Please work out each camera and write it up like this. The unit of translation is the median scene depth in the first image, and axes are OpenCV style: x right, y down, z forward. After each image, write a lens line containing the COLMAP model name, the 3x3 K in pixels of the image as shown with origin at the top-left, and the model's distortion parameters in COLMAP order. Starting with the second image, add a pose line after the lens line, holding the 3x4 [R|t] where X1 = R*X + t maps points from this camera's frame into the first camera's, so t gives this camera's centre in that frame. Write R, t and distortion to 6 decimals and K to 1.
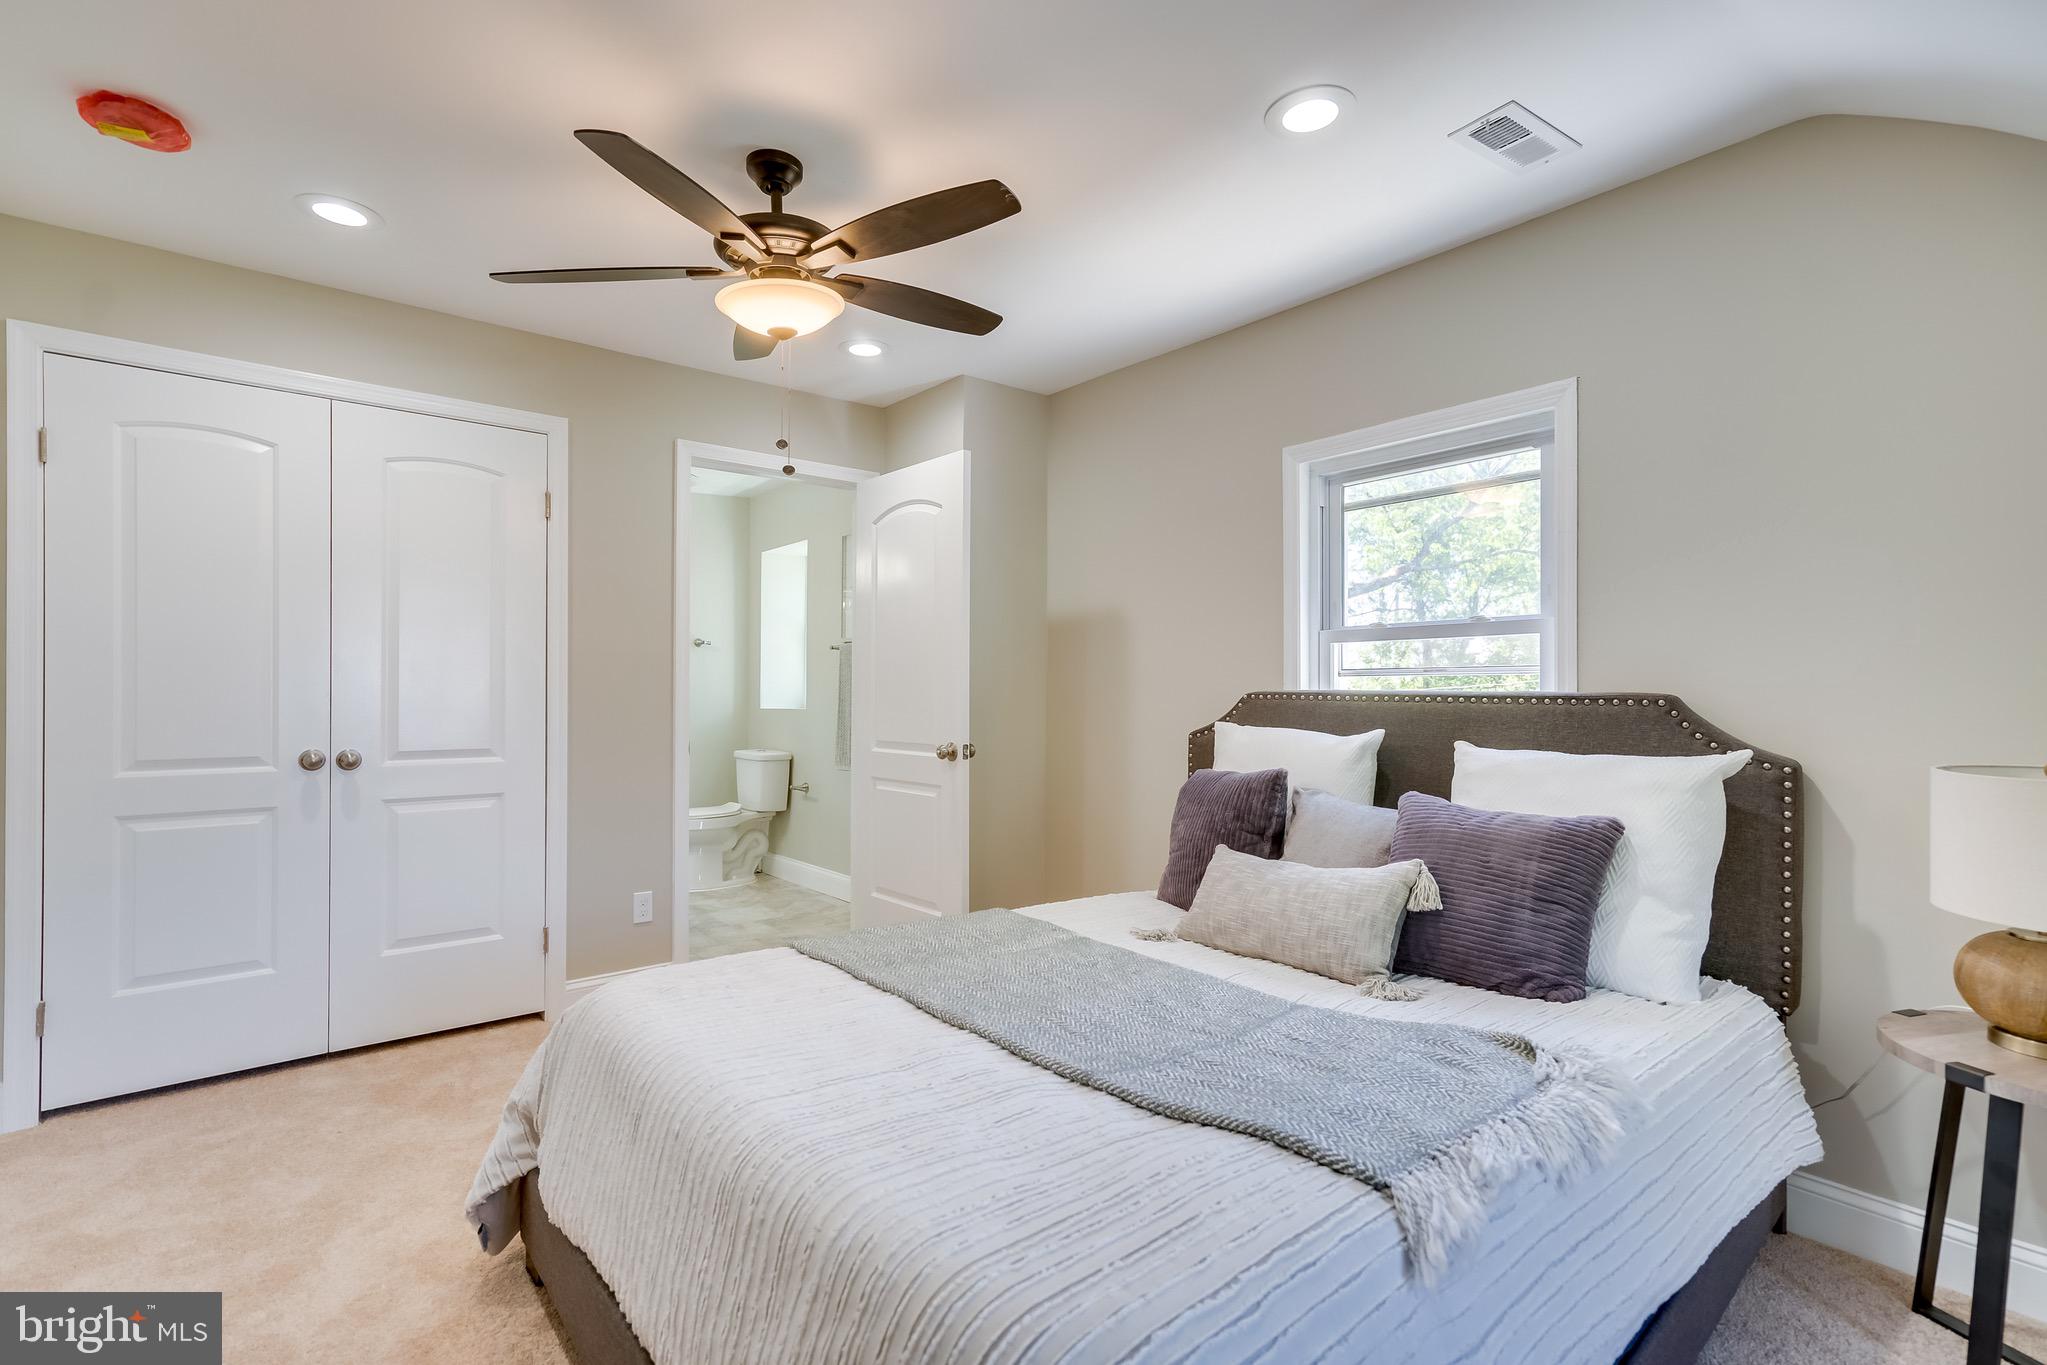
lens RADIAL K [[954.9, 0, 1014.4], [0, 954.9, 692.4], [0, 0, 1]] dist [-0.004311, 0.007160]
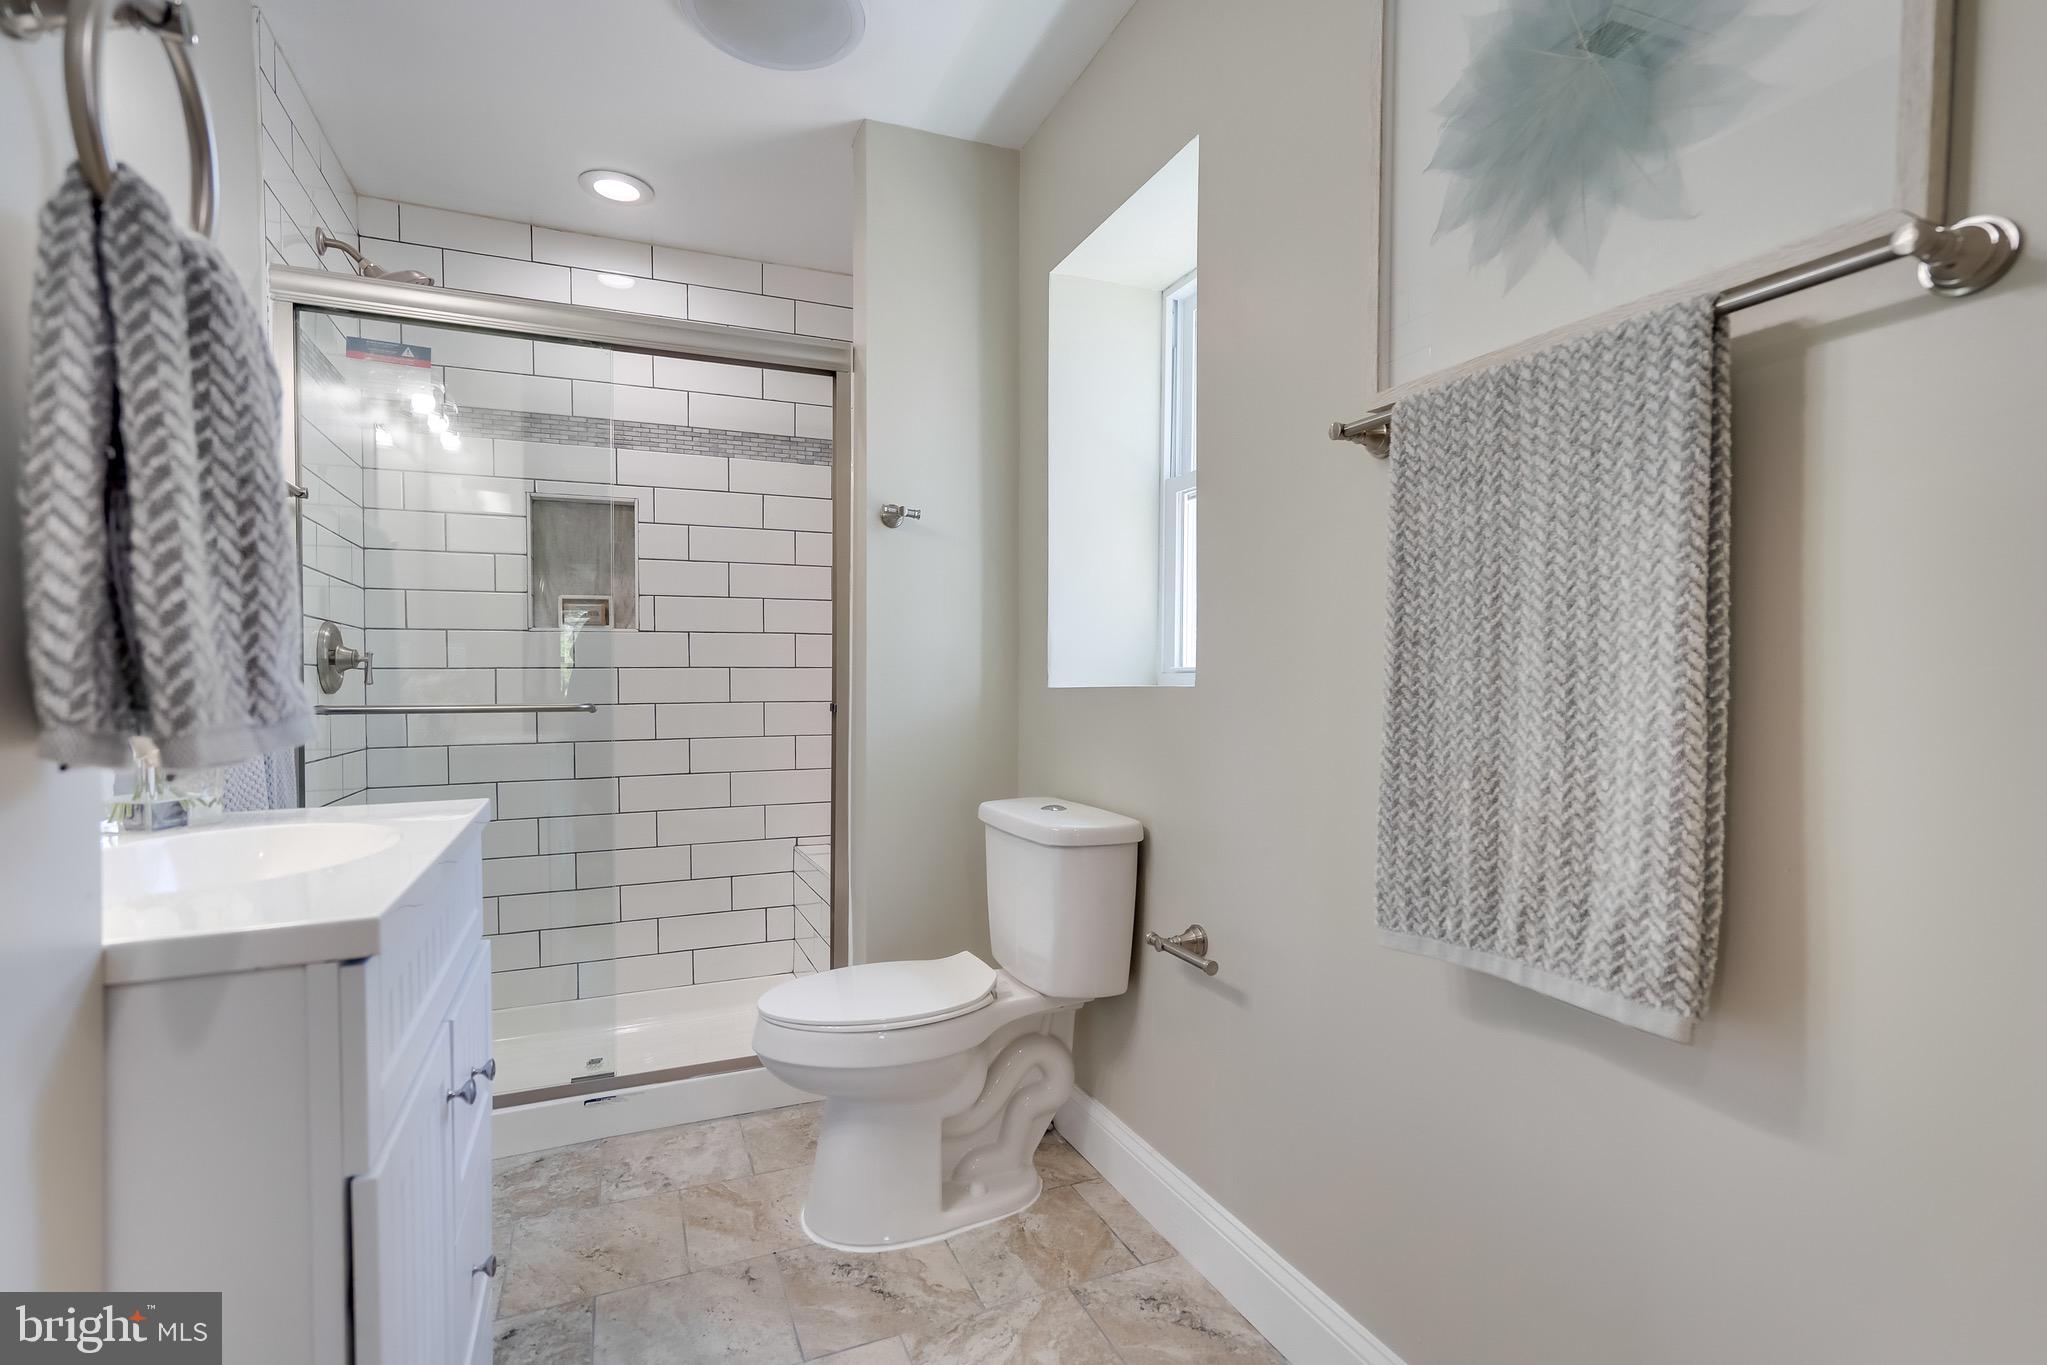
lens RADIAL K [[954.9, 0, 1030.2], [0, 954.9, 689.1], [0, 0, 1]] dist [-0.004311, 0.007160]
pose [[0.961943, 0.000587, -0.273250, -0.182219], [0.002543, 0.999935, 0.011101, 0.014816], [0.273239, -0.011373, 0.961879, 0.679006]]
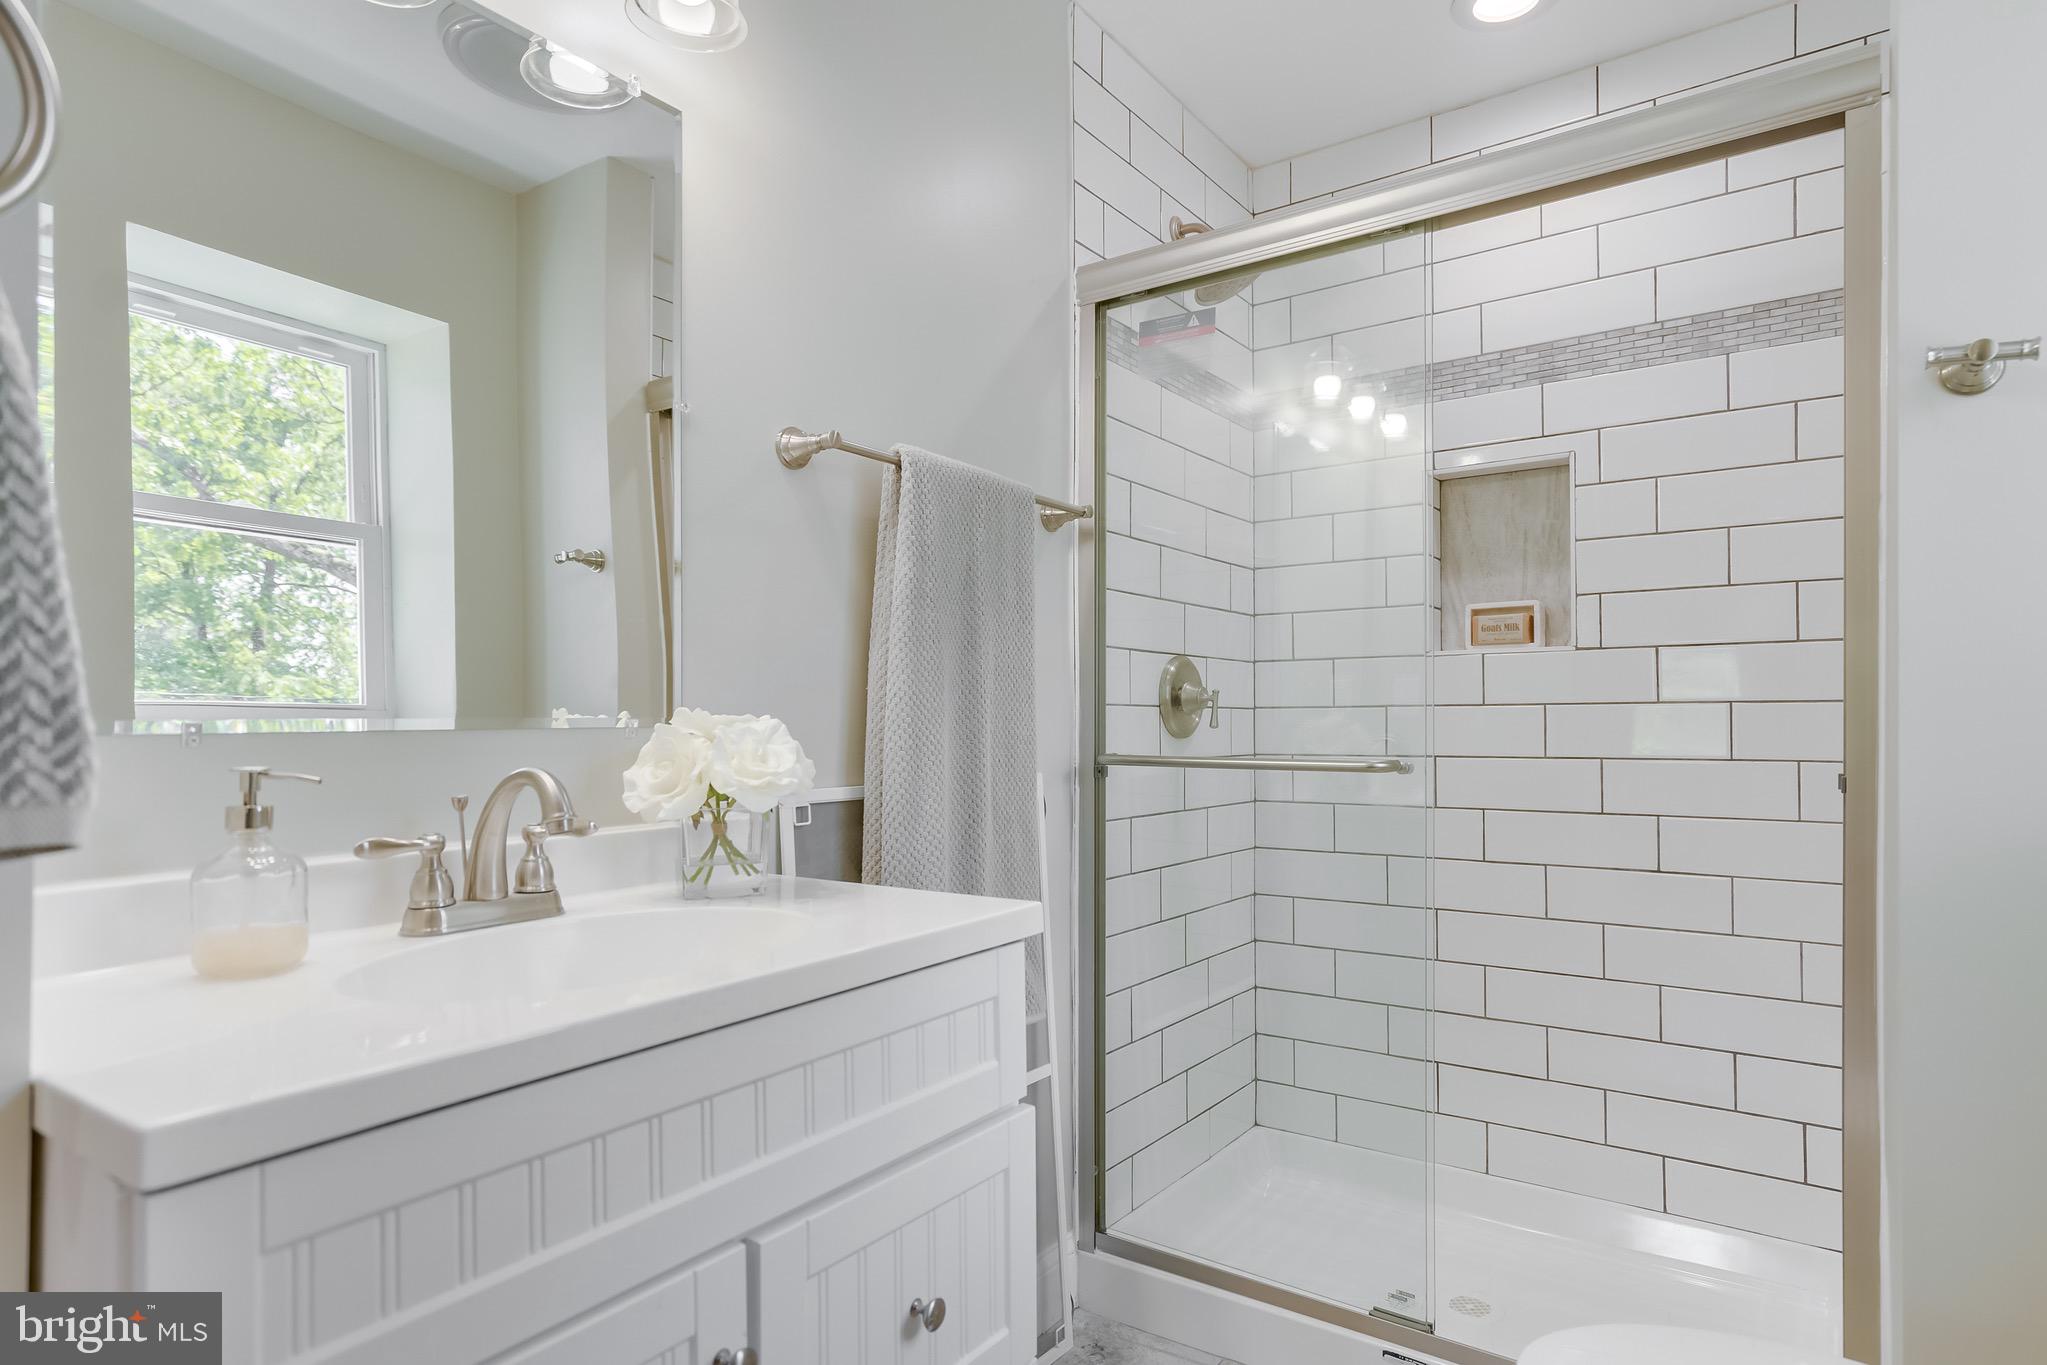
lens RADIAL K [[1135.6, 0, 1017.2], [0, 1135.6, 692.3], [0, 0, 1]] dist [-0.003122, 0.001634]
pose [[0.262615, -0.022430, -0.964640, -0.186847], [0.000914, 0.999735, -0.022997, 0.013460], [0.964900, 0.005158, 0.262566, 0.815394]]
